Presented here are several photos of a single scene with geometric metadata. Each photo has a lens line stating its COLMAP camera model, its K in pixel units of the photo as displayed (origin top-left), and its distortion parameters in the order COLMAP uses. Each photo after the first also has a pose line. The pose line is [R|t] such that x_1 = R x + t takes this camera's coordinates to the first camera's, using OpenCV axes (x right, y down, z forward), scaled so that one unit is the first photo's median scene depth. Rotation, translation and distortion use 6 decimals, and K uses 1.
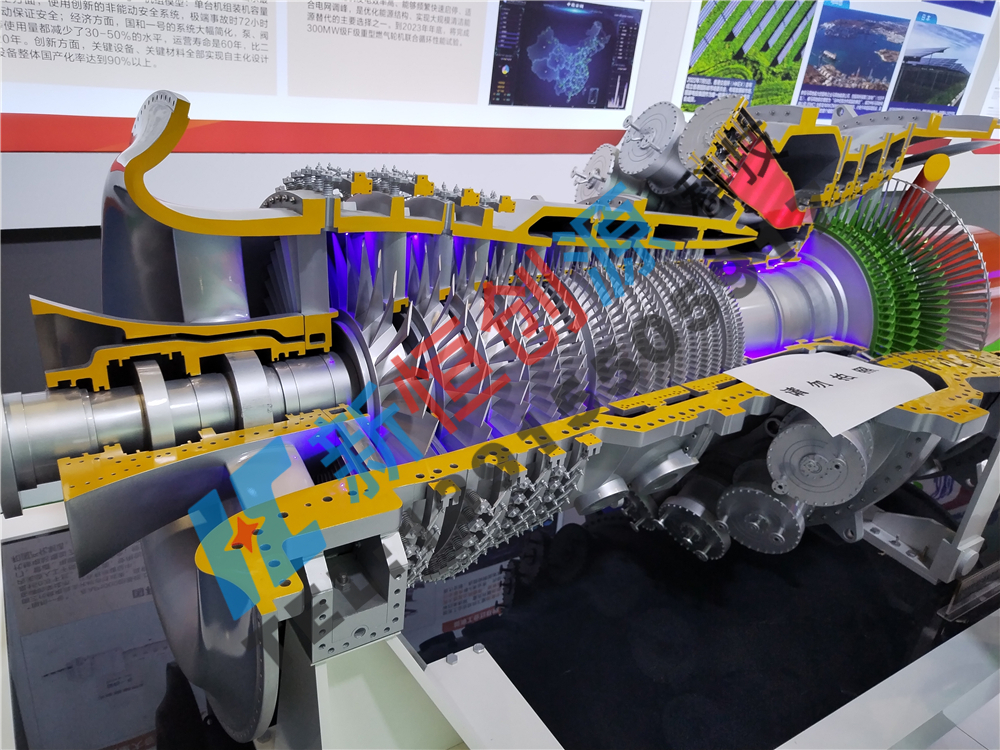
lens RADIAL K [[746.3, 0, 500.5], [0, 746.3, 371.6], [0, 0, 1]] dist [0.009989, -0.009128]
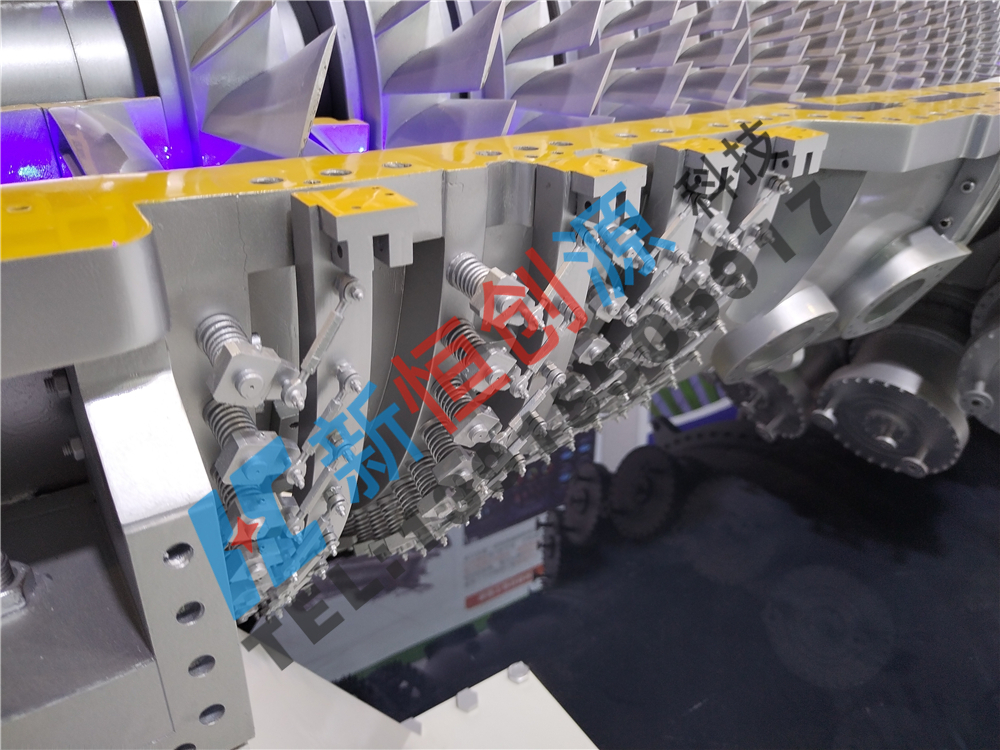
lens RADIAL K [[761.2, 0, 500.0], [0, 761.2, 375.0], [0, 0, 1]] dist [-0.001180, -0.002026]
pose [[0.996729, -0.078681, -0.018430, -0.010489], [0.079573, 0.995361, 0.054082, 0.087190], [0.014090, -0.055371, 0.998366, 0.311864]]
